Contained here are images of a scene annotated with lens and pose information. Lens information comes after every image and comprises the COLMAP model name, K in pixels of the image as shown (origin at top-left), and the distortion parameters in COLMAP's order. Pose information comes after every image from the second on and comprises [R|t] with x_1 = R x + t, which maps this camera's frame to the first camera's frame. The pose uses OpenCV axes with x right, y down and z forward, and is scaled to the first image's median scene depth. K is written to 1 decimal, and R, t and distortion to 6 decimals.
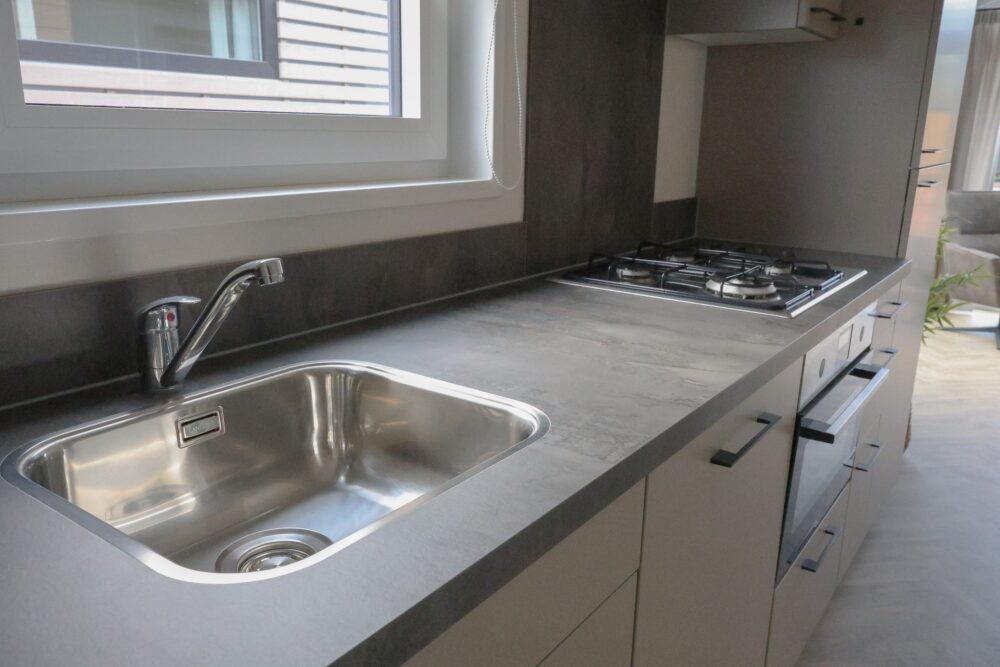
lens RADIAL K [[776.2, 0, 500.0], [0, 776.2, 333.5], [0, 0, 1]] dist [-0.002352, 0.000025]
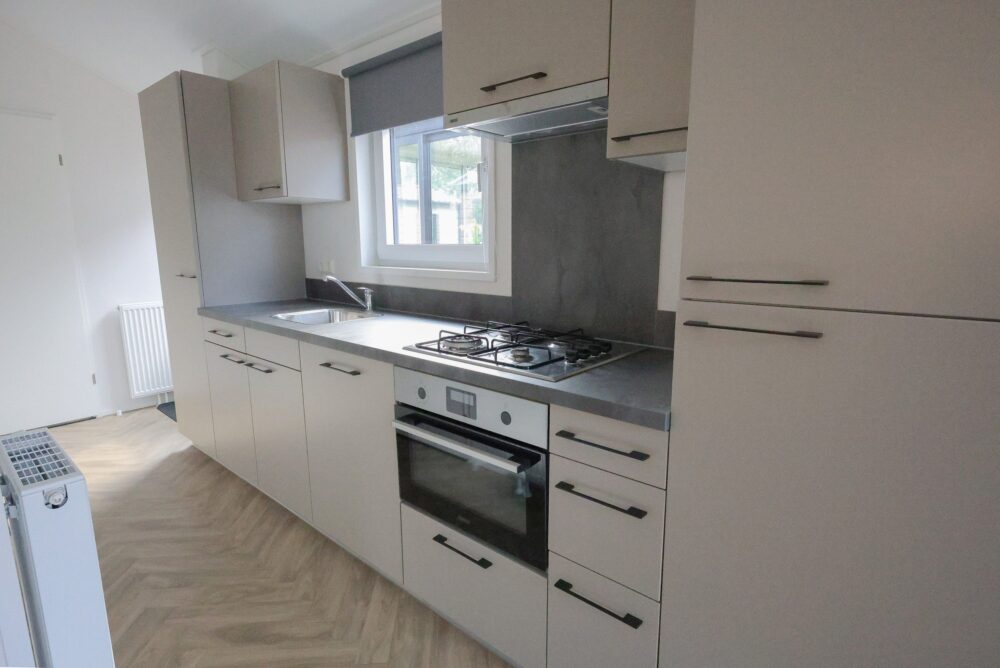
lens RADIAL K [[510.4, 0, 500.0], [0, 510.4, 334.0], [0, 0, 1]] dist [0.000065, -0.000054]
pose [[-0.086422, 0.155290, -0.984081, 1.161687], [-0.257496, 0.950732, 0.172641, -0.239791], [0.962407, 0.268317, -0.042177, 0.942593]]
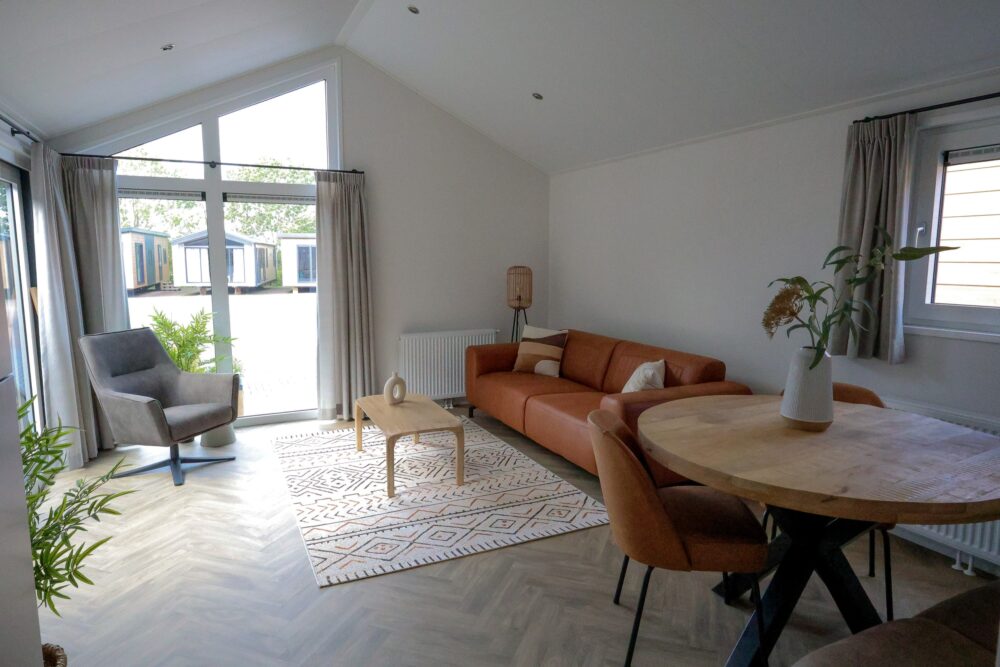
lens RADIAL K [[624.4, 0, 500.0], [0, 624.4, 333.5], [0, 0, 1]] dist [-0.004943, 0.002881]
pose [[0.479119, -0.132803, 0.867645, 0.439014], [0.241672, 0.970241, 0.015054, -0.212299], [-0.843824, 0.202472, 0.496956, 0.534533]]
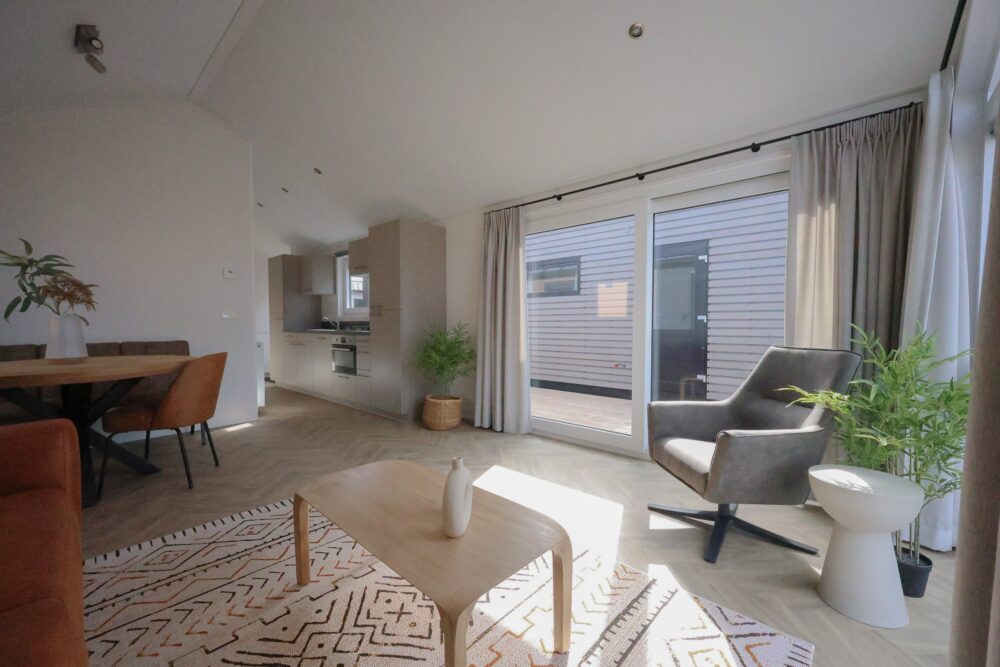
lens RADIAL K [[400.5, 0, 496.7], [0, 400.5, 339.0], [0, 0, 1]] dist [-0.000425, -0.000182]
pose [[-0.117819, 0.012130, -0.992961, 2.864548], [-0.260299, 0.964585, 0.042669, -0.367187], [0.958313, 0.263494, -0.110489, 2.108507]]
